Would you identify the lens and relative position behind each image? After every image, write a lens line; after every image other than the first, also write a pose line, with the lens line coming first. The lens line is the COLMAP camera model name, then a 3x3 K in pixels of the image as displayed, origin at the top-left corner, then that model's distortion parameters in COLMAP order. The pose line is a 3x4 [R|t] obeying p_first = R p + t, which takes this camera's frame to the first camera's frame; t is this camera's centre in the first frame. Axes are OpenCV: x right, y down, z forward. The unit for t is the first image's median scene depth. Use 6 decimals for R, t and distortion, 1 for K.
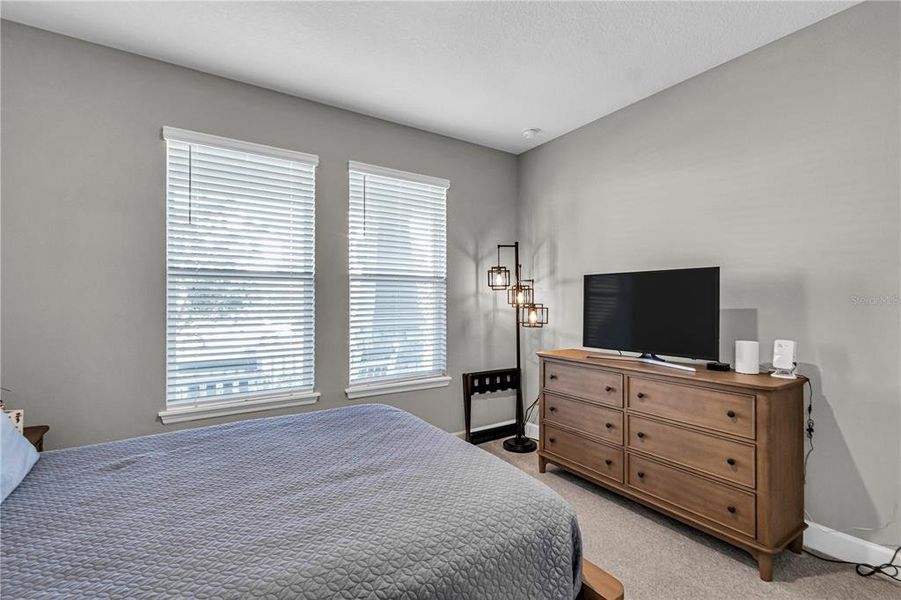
lens RADIAL K [[417.8, 0, 451.7], [0, 417.8, 307.3], [0, 0, 1]] dist [0.004812, 0.001607]
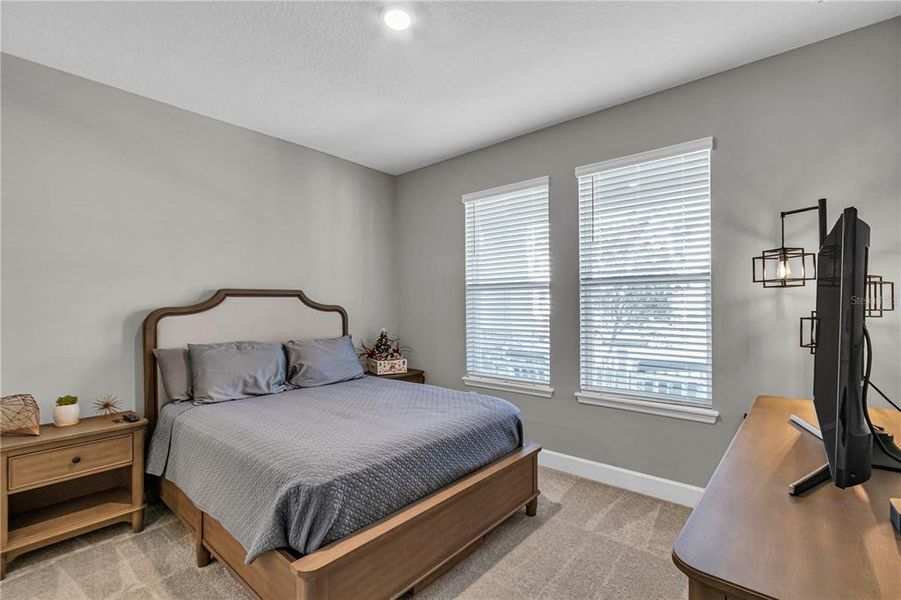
lens RADIAL K [[417.8, 0, 453.1], [0, 417.8, 319.0], [0, 0, 1]] dist [0.004812, 0.001607]
pose [[0.265451, 0.028609, -0.963700, 0.576651], [-0.007336, 0.999591, 0.027654, -0.008717], [0.964096, -0.000271, 0.265552, 0.384938]]
